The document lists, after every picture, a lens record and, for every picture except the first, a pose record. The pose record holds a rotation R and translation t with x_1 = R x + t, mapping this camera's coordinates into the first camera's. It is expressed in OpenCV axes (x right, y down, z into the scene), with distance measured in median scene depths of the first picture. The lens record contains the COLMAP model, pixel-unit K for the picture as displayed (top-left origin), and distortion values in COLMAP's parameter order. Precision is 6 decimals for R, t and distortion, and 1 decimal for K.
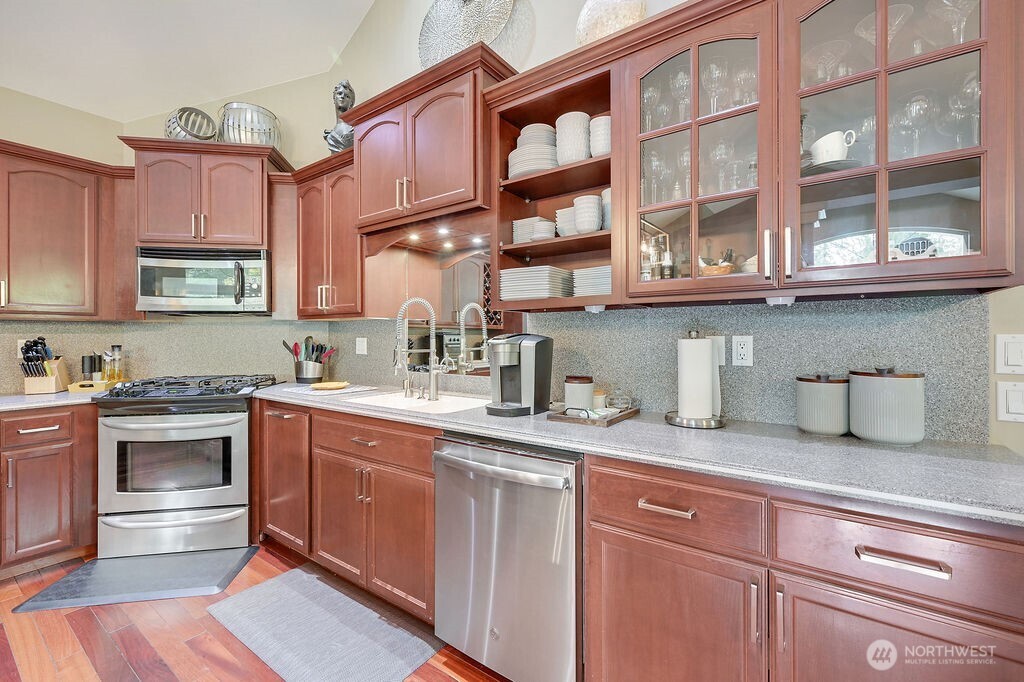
lens RADIAL K [[435.0, 0, 512.2], [0, 435.0, 339.7], [0, 0, 1]] dist [-0.001059, 0.000310]
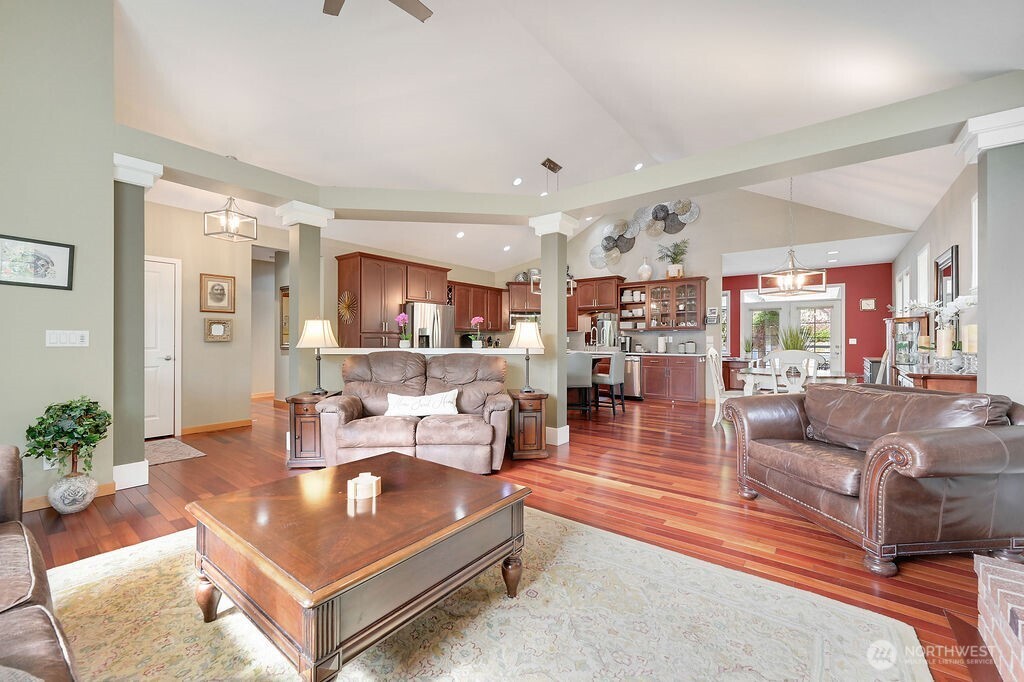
lens RADIAL K [[403.8, 0, 515.2], [0, 403.8, 343.2], [0, 0, 1]] dist [0.003529, 0.000388]
pose [[0.999439, 0.009894, -0.032003, -1.045678], [-0.010030, 0.999941, -0.004085, 0.095314], [0.031961, 0.004403, 0.999479, -3.466946]]
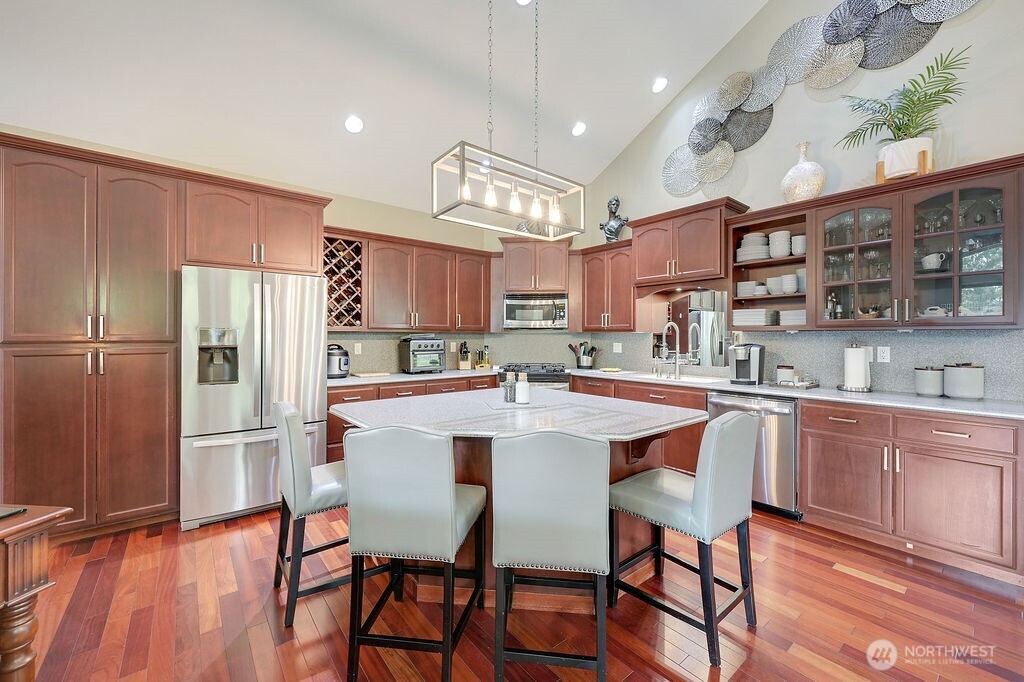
lens RADIAL K [[403.8, 0, 520.9], [0, 403.8, 339.6], [0, 0, 1]] dist [0.003529, 0.000388]
pose [[0.966620, 0.009547, -0.256036, -0.499587], [-0.010102, 0.999949, -0.000852, -0.020491], [0.256014, 0.003410, 0.966667, -1.013369]]
